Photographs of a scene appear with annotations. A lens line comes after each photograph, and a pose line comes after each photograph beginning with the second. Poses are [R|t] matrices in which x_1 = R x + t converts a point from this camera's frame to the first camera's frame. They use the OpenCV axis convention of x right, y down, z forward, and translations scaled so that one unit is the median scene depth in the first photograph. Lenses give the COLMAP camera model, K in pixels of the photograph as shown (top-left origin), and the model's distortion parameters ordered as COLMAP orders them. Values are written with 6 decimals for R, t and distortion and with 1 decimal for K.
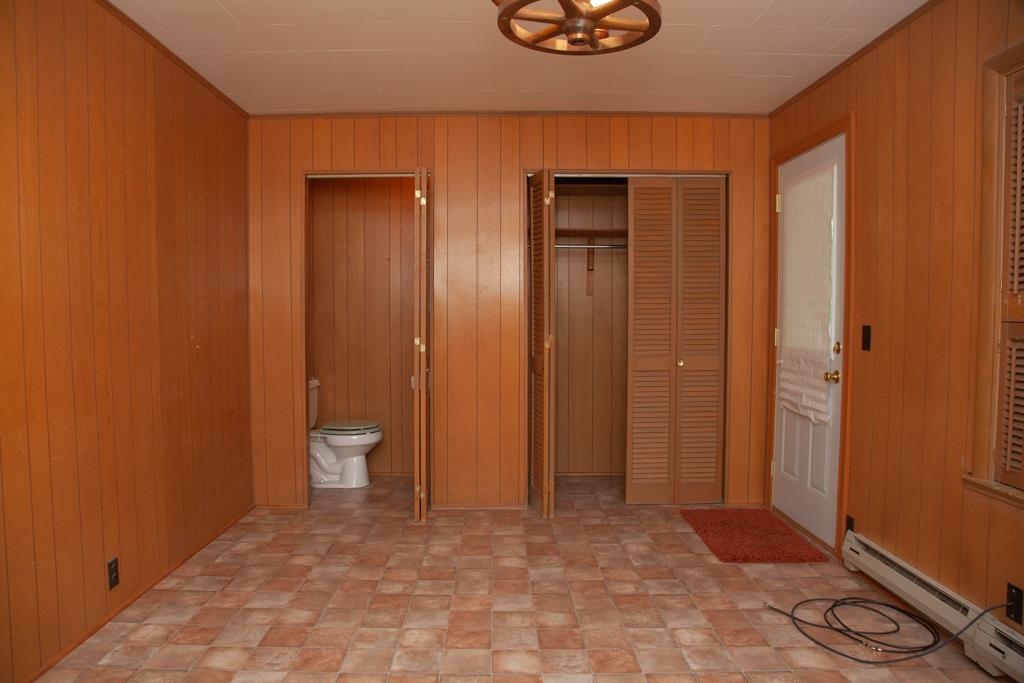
lens RADIAL K [[728.4, 0, 511.3], [0, 728.4, 346.1], [0, 0, 1]] dist [-0.105408, 0.045407]
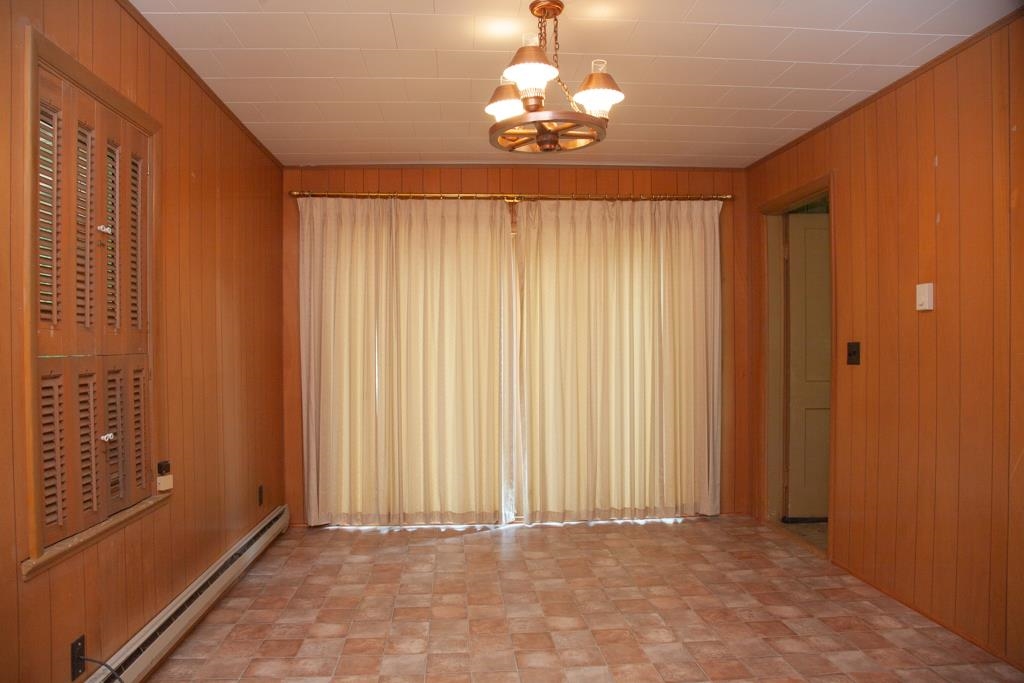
lens RADIAL K [[728.4, 0, 512.4], [0, 728.4, 342.8], [0, 0, 1]] dist [-0.105408, 0.045407]
pose [[-0.998158, -0.001693, -0.060644, 0.161233], [-0.003911, 0.999327, 0.036468, -0.086832], [0.060542, 0.036638, -0.997493, 2.013252]]
